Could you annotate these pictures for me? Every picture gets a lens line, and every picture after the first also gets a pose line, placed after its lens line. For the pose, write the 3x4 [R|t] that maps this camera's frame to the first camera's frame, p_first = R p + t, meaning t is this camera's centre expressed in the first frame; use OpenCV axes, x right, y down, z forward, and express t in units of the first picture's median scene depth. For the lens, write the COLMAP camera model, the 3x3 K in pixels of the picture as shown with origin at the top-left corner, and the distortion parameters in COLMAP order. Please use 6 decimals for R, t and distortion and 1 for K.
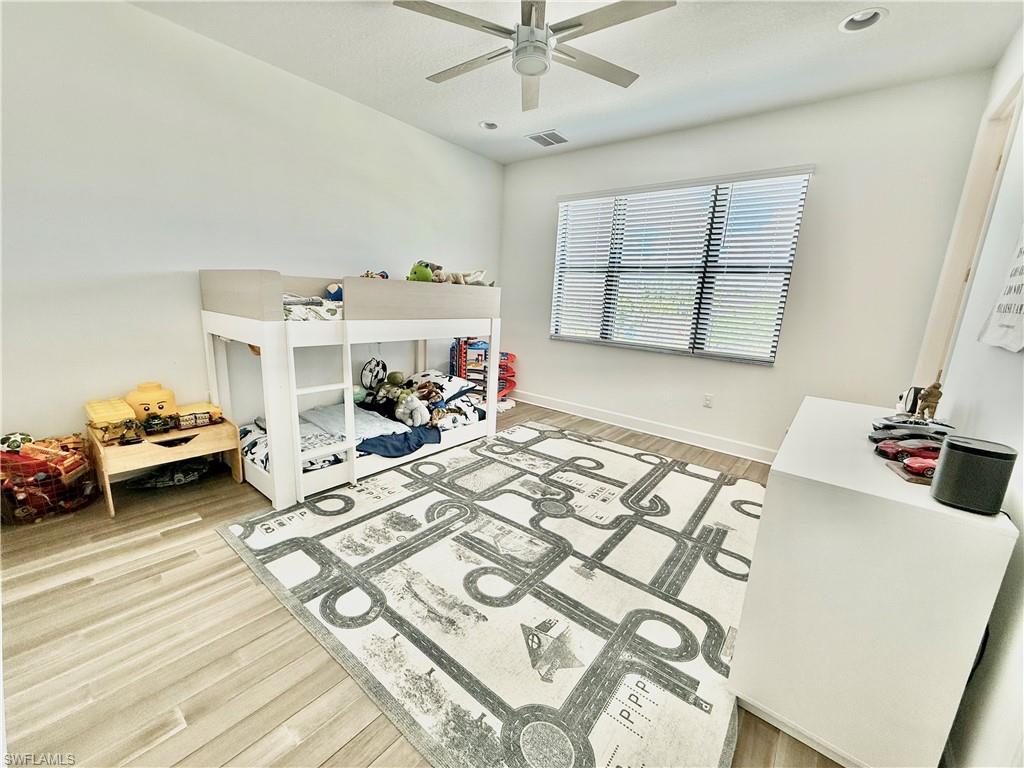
lens RADIAL K [[408.6, 0, 507.8], [0, 408.6, 382.1], [0, 0, 1]] dist [0.000073, 0.000300]
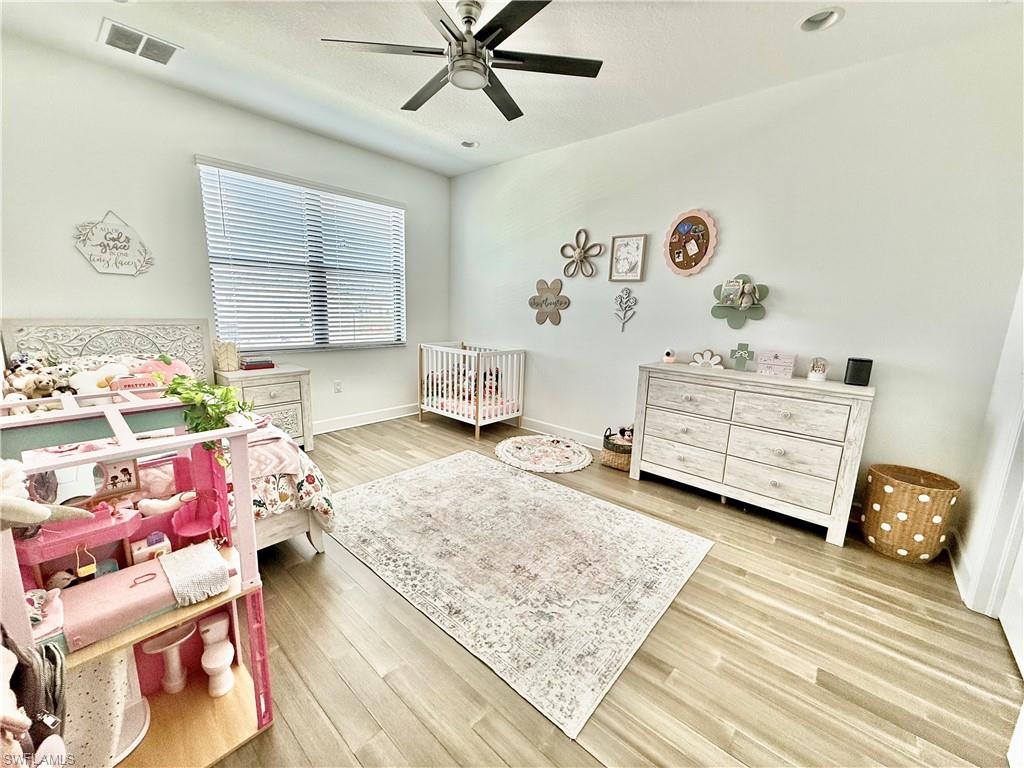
lens RADIAL K [[408.6, 0, 507.8], [0, 408.6, 382.1], [0, 0, 1]] dist [0.000073, 0.000300]
pose [[0.045622, -0.233365, 0.971318, -0.639820], [0.176601, 0.958900, 0.222087, -0.149680], [-0.983225, 0.161404, 0.084959, 0.504523]]
